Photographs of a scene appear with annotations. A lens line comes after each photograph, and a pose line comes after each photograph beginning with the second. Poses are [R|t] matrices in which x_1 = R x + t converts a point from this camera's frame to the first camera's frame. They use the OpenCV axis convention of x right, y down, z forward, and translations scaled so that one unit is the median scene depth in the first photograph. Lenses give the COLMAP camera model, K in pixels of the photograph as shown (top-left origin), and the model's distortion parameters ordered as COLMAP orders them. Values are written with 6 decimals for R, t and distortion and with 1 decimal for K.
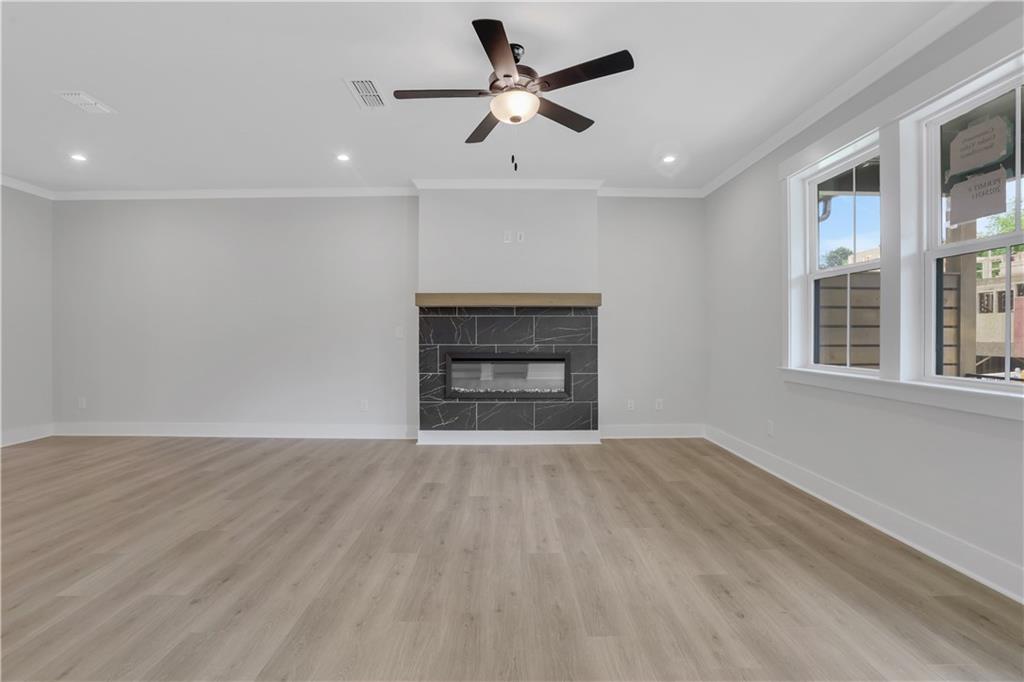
lens RADIAL K [[480.7, 0, 507.3], [0, 480.7, 334.5], [0, 0, 1]] dist [-0.078215, 0.037328]
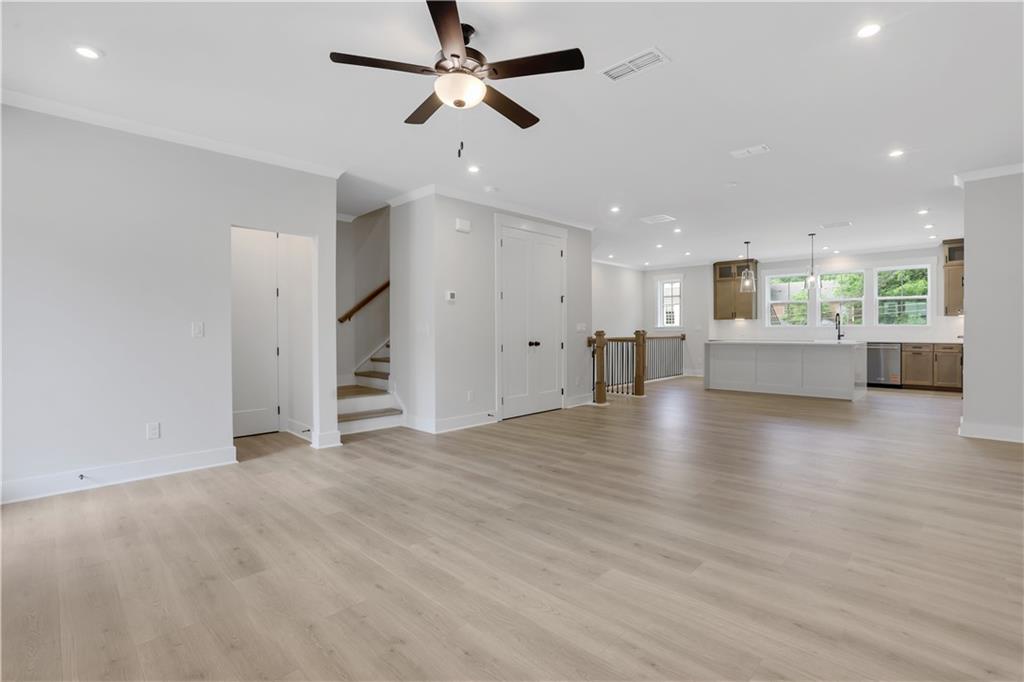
lens RADIAL K [[478.0, 0, 508.8], [0, 478.0, 339.2], [0, 0, 1]] dist [-0.077734, 0.036571]
pose [[-0.709354, 0.016306, -0.704664, 0.328864], [0.003744, 0.999805, 0.019366, 0.001508], [0.704843, 0.011099, -0.709277, 0.930512]]
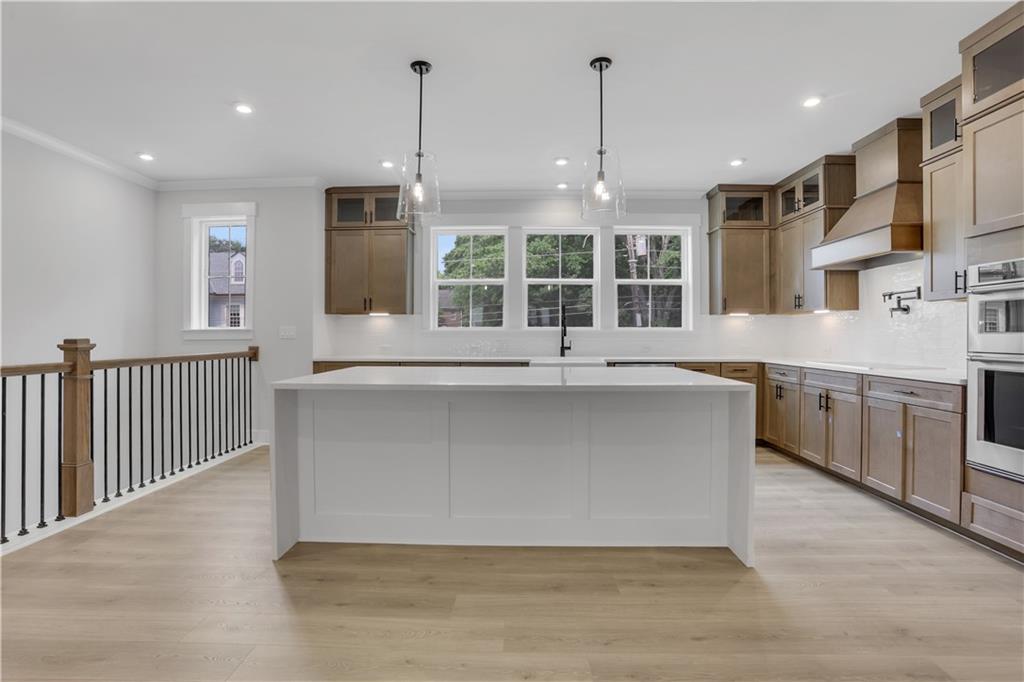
lens RADIAL K [[480.7, 0, 507.3], [0, 480.7, 334.5], [0, 0, 1]] dist [-0.078215, 0.037328]
pose [[-0.036554, 0.000125, -0.999332, -0.983597], [-0.001690, 0.999999, 0.000187, -0.000479], [0.999330, 0.001695, -0.036553, 0.437328]]
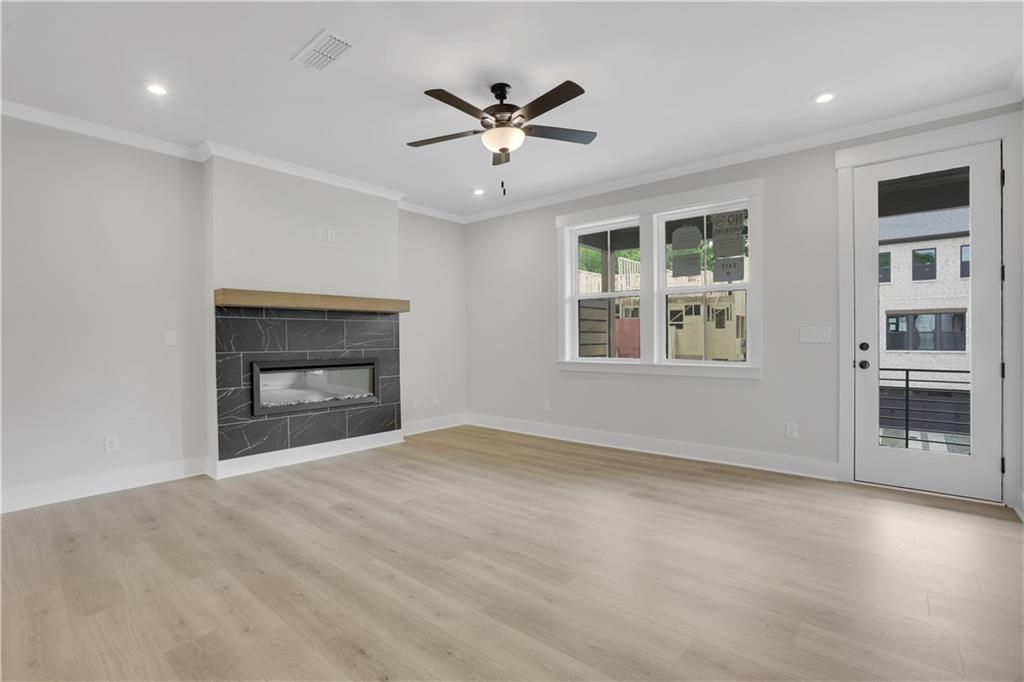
lens RADIAL K [[478.0, 0, 508.8], [0, 478.0, 339.2], [0, 0, 1]] dist [-0.077734, 0.036571]
pose [[0.653166, -0.006653, 0.757185, -0.452500], [0.008308, 0.999964, 0.001620, 0.000886], [-0.757169, 0.005233, 0.653198, 0.130822]]
